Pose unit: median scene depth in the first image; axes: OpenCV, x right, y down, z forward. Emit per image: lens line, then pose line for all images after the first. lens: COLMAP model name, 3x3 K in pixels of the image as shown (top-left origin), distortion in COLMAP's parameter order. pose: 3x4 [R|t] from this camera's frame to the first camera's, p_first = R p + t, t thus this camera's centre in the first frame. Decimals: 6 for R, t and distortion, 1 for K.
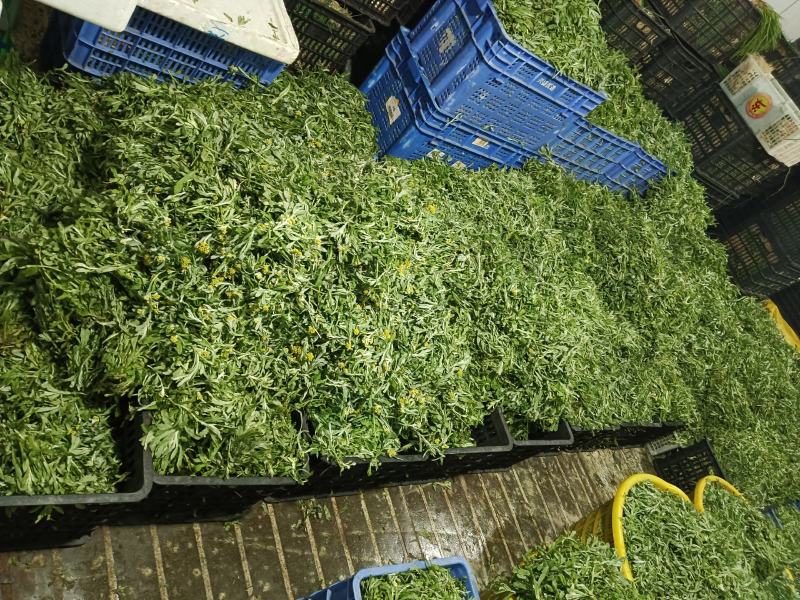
lens RADIAL K [[636.7, 0, 400.7], [0, 636.7, 281.6], [0, 0, 1]] dist [0.114337, -0.231428]
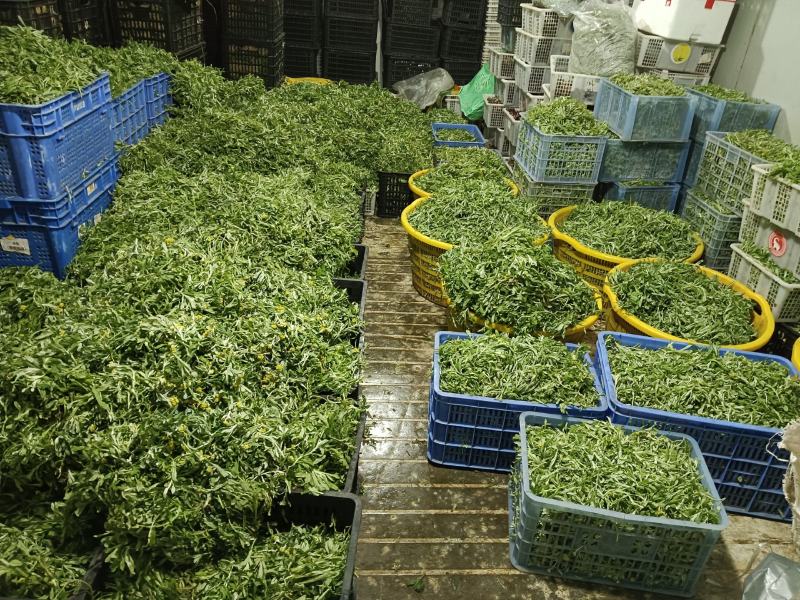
lens RADIAL K [[636.7, 0, 400.7], [0, 636.7, 281.6], [0, 0, 1]] dist [0.114337, -0.231428]
pose [[0.321676, -0.875723, 0.360046, -0.347518], [0.808916, 0.451807, 0.376199, -0.216977], [-0.492118, 0.170233, 0.853722, -0.165055]]
